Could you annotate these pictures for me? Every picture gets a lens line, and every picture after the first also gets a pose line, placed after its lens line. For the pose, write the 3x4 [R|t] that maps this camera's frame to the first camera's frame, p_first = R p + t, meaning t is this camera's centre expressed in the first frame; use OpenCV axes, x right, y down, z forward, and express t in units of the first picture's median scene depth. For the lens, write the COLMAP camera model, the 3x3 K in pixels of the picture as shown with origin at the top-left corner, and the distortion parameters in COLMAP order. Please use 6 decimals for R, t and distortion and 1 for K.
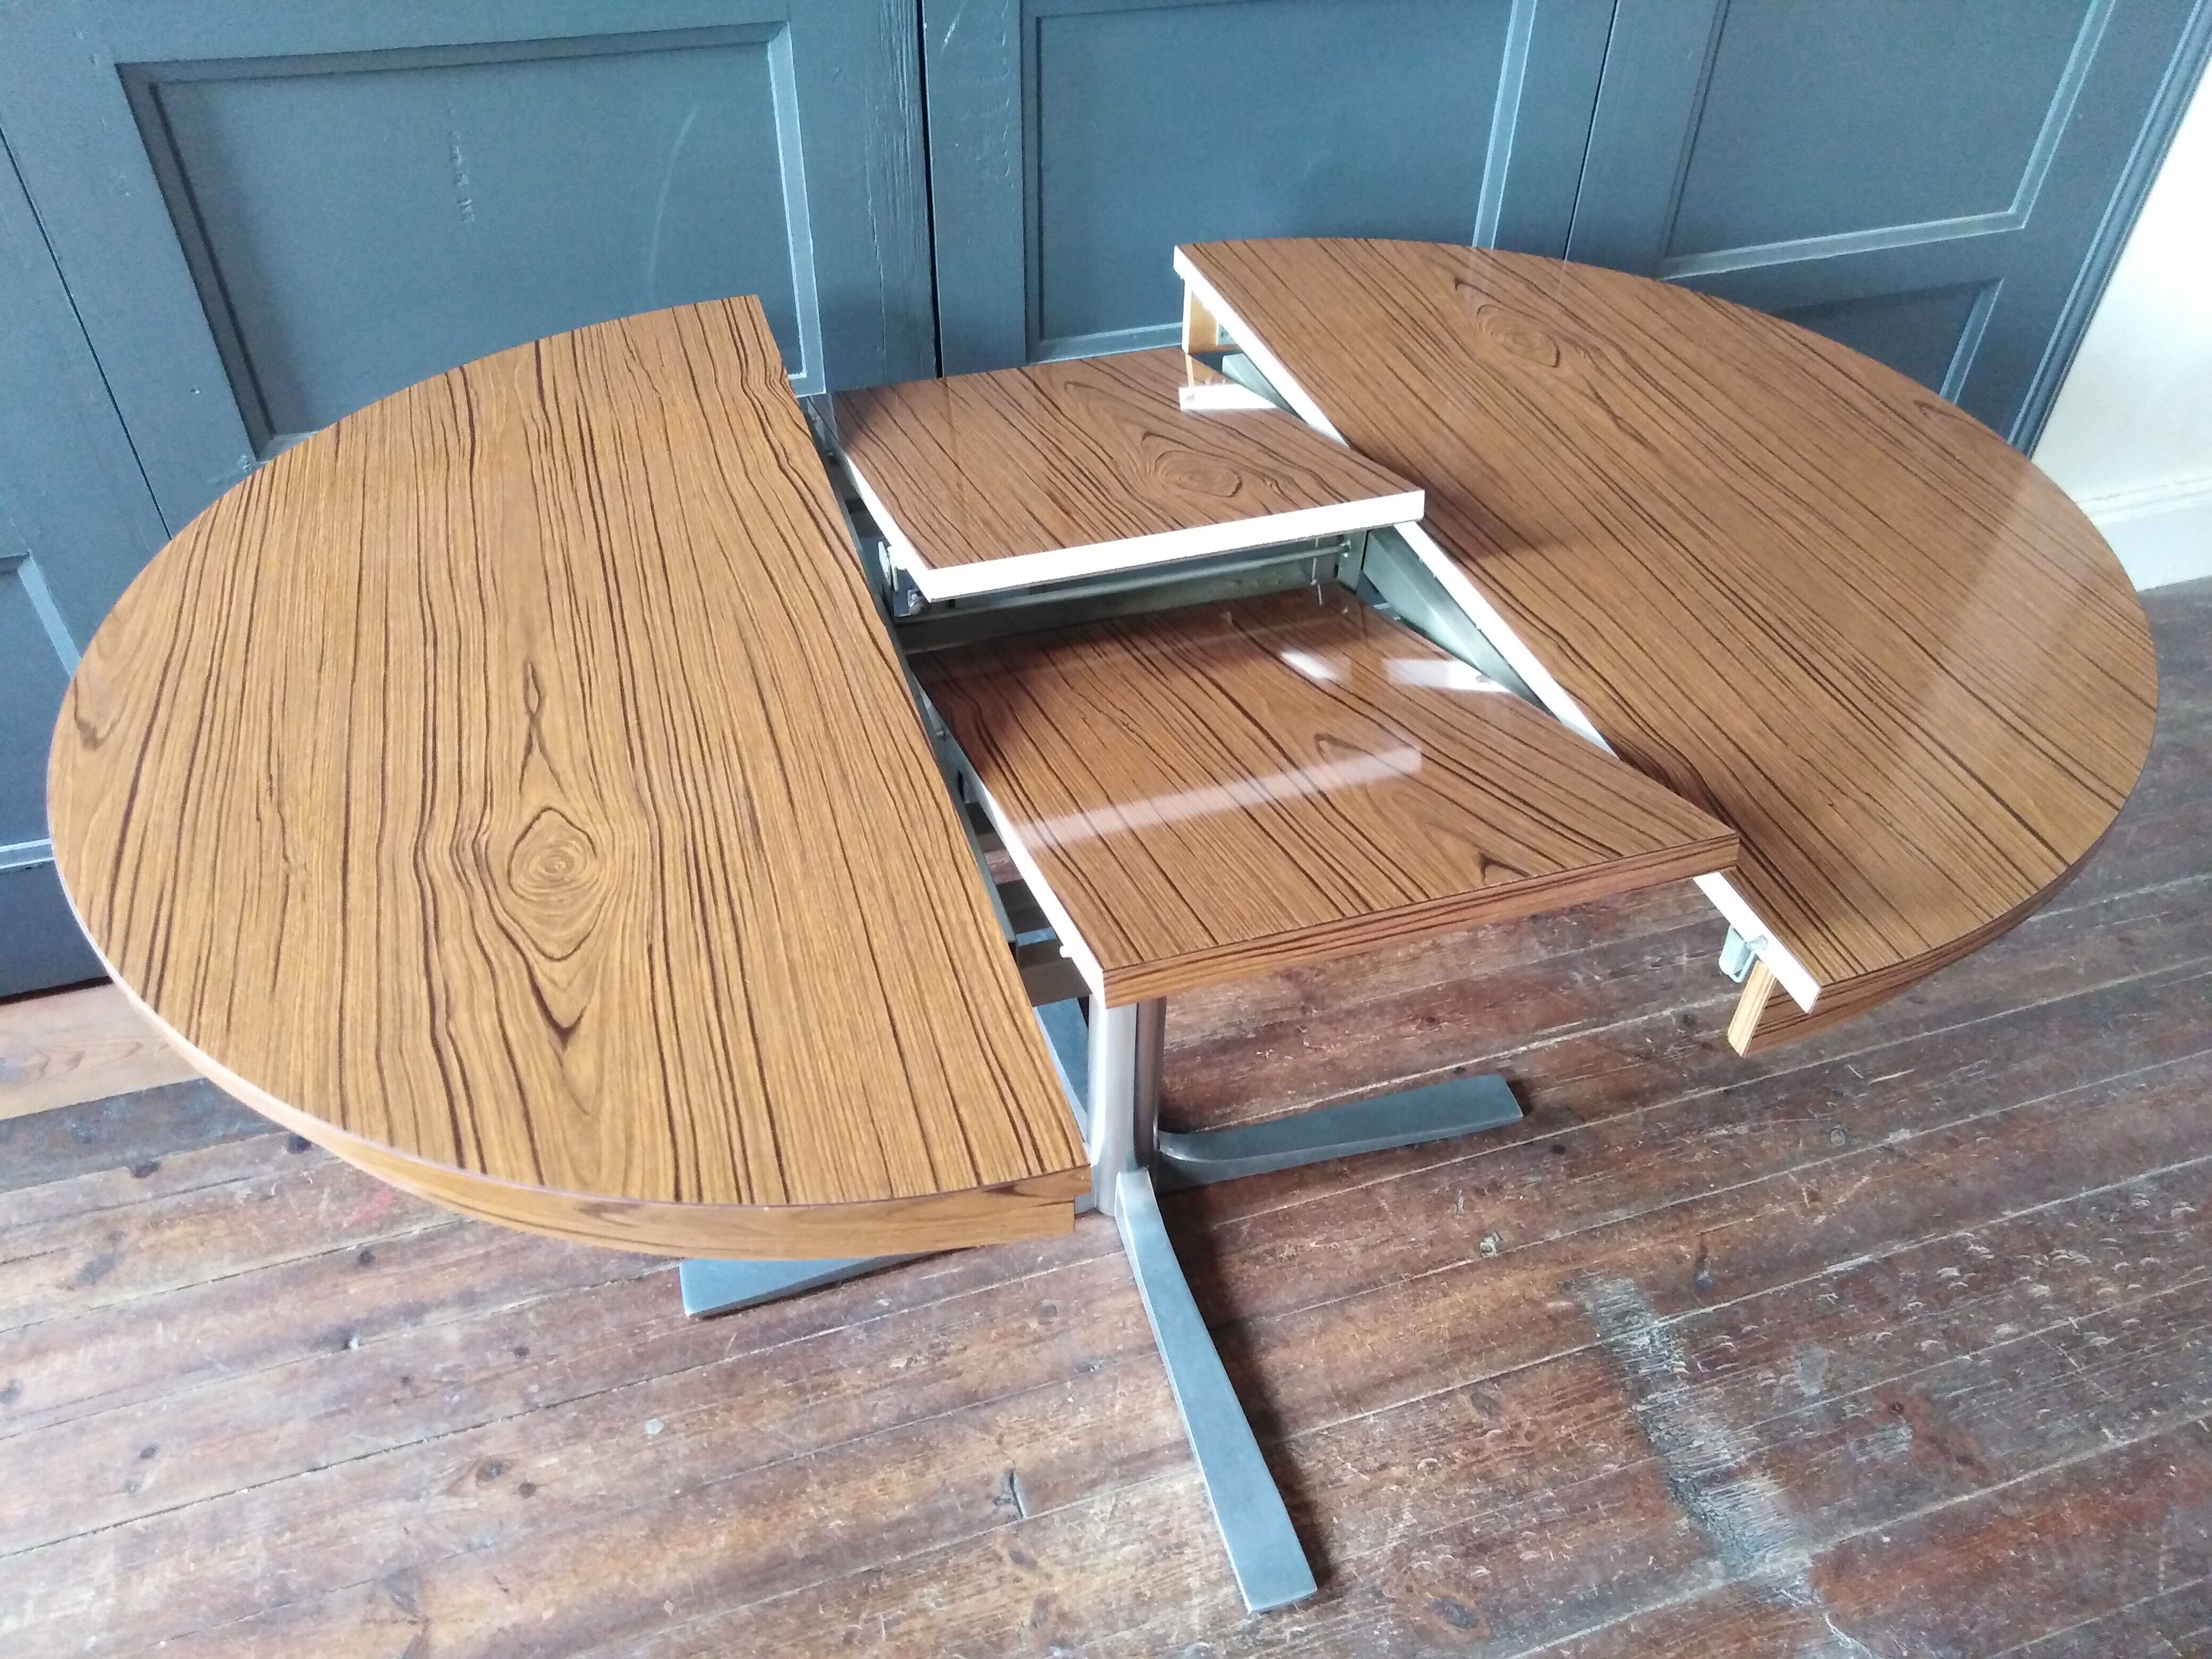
lens RADIAL K [[1646.0, 0, 1102.8], [0, 1646.0, 831.9], [0, 0, 1]] dist [0.031575, -0.037591]
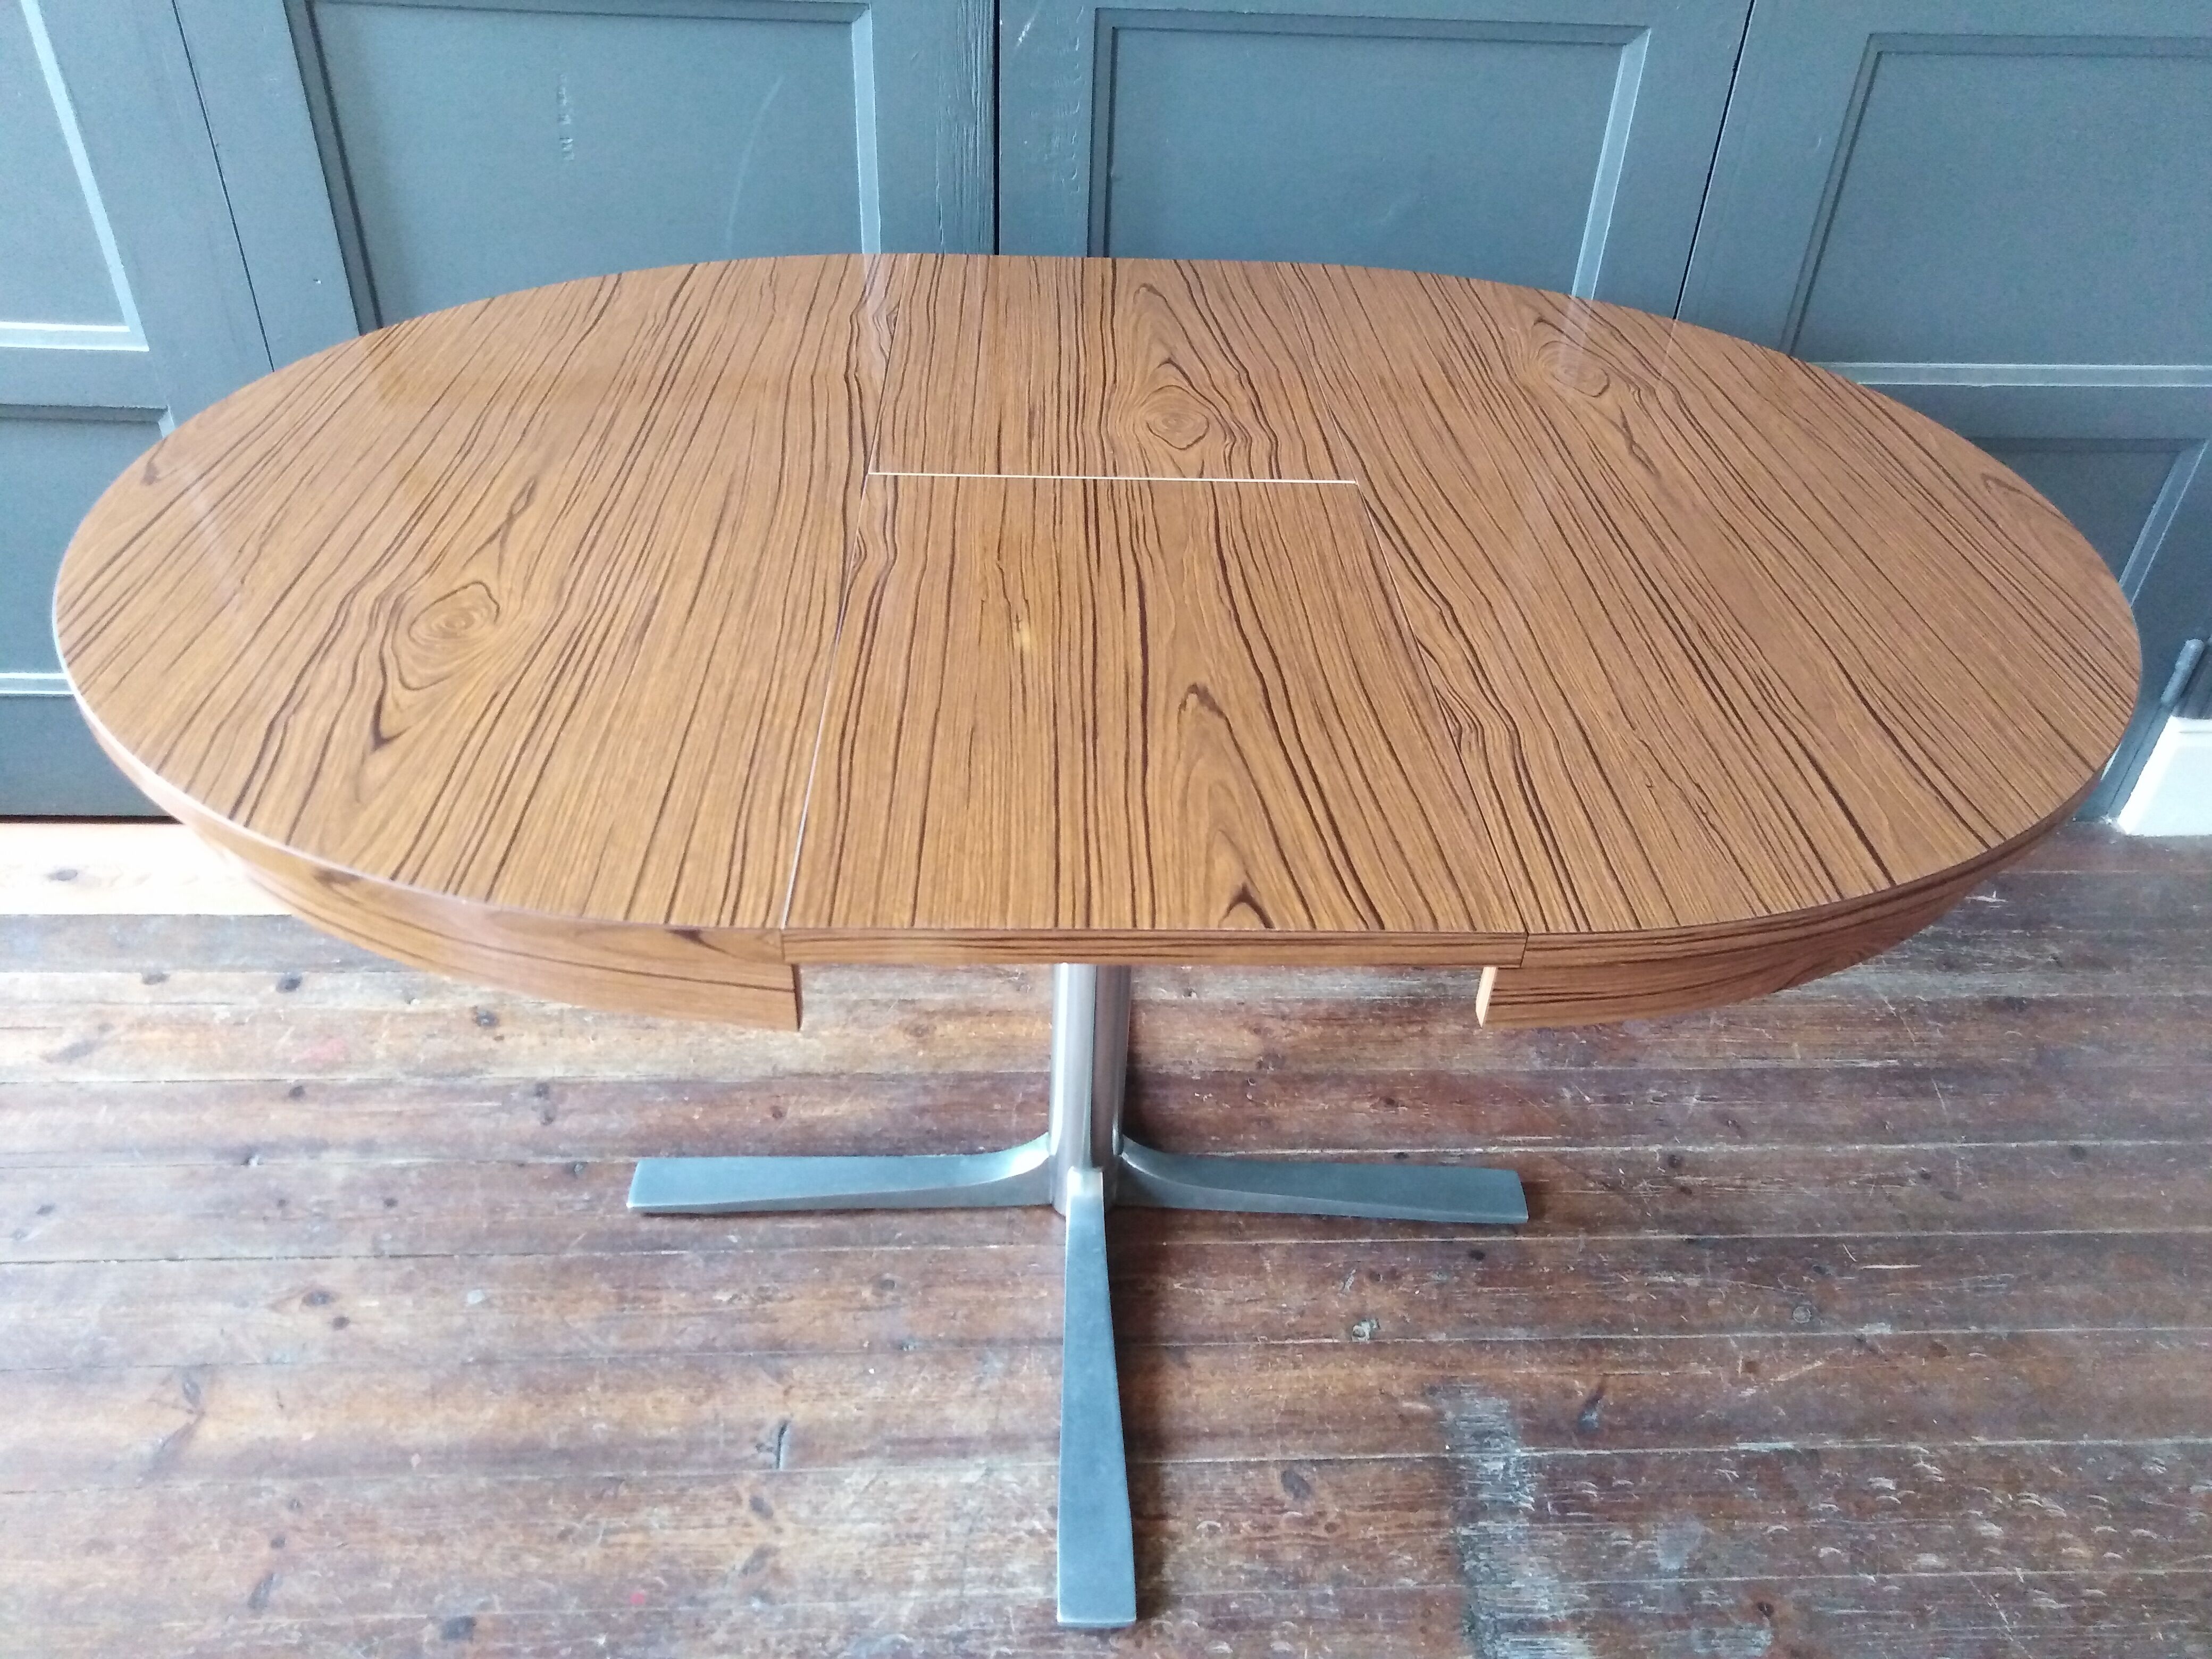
lens RADIAL K [[1641.8, 0, 1103.1], [0, 1641.8, 833.7], [0, 0, 1]] dist [0.029504, -0.026994]
pose [[0.964849, 0.172564, -0.198213, 0.245900], [-0.190646, 0.978717, -0.075947, 0.081980], [0.180889, 0.111066, 0.977212, 0.045026]]
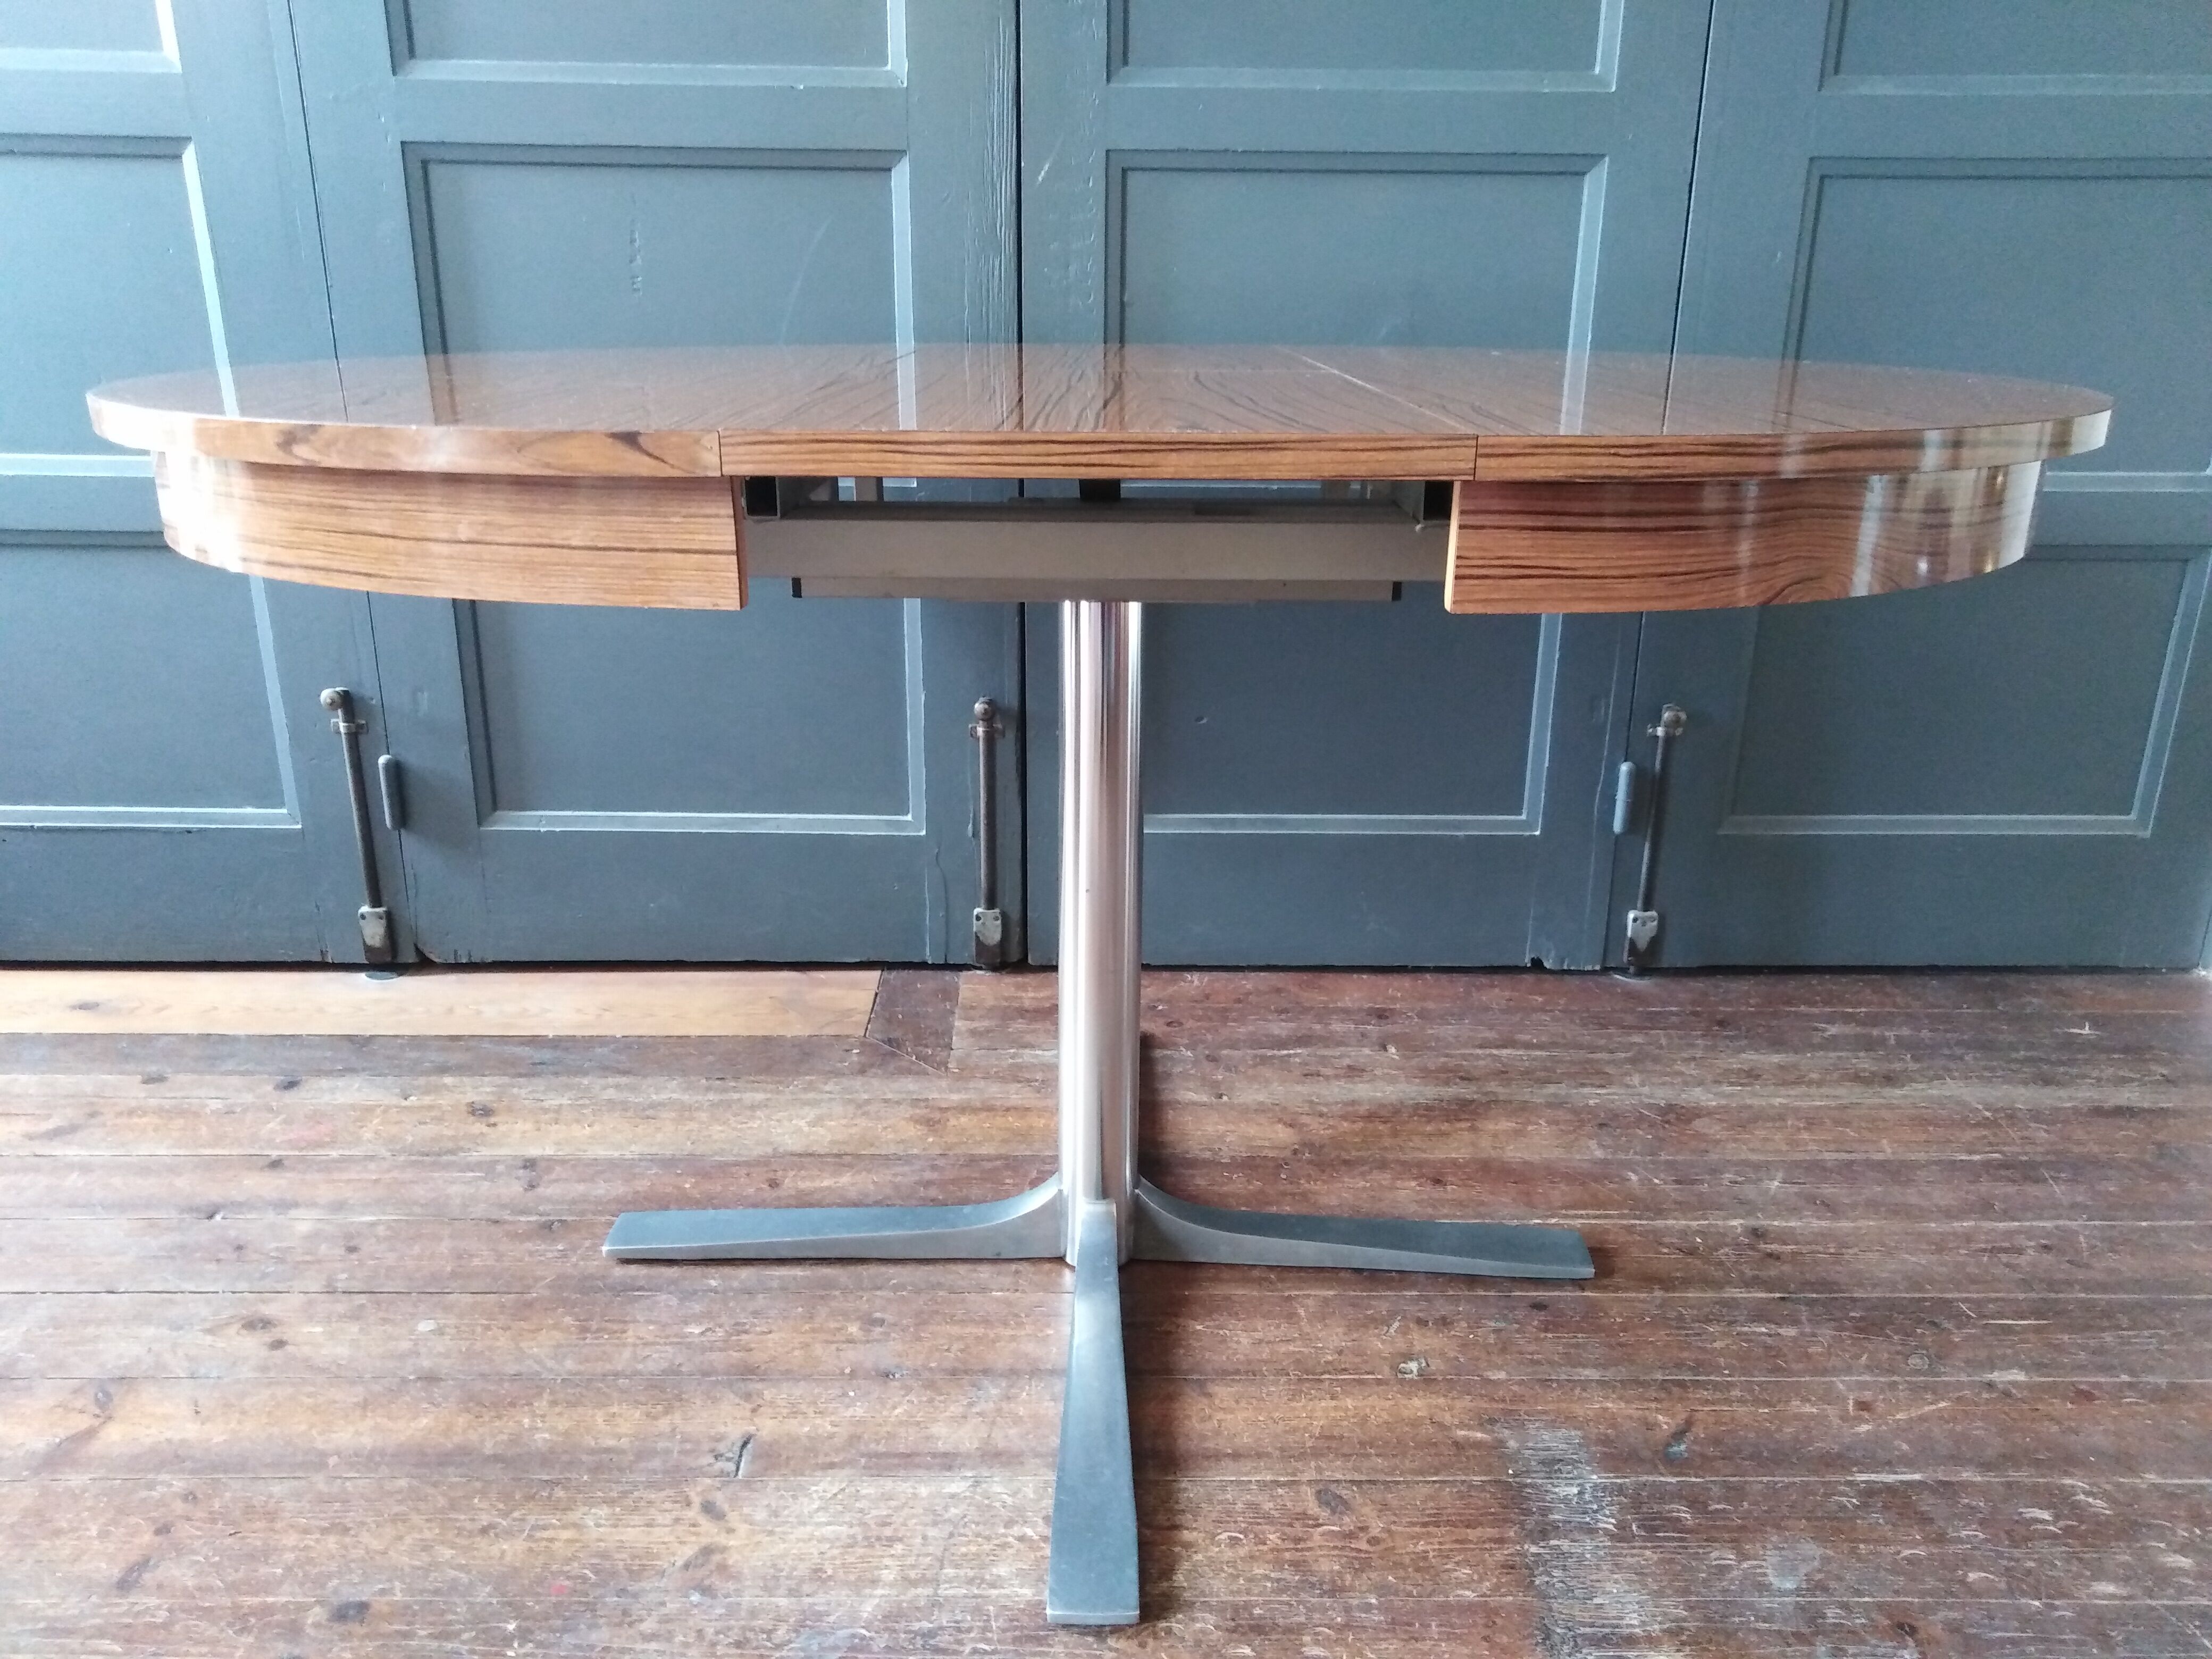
lens RADIAL K [[1649.2, 0, 1103.6], [0, 1649.2, 836.9], [0, 0, 1]] dist [0.013330, -0.004096]
pose [[0.954216, 0.089983, -0.285264, 0.321460], [-0.193031, 0.913763, -0.357457, 0.357200], [0.228498, 0.396156, 0.889297, 0.148570]]
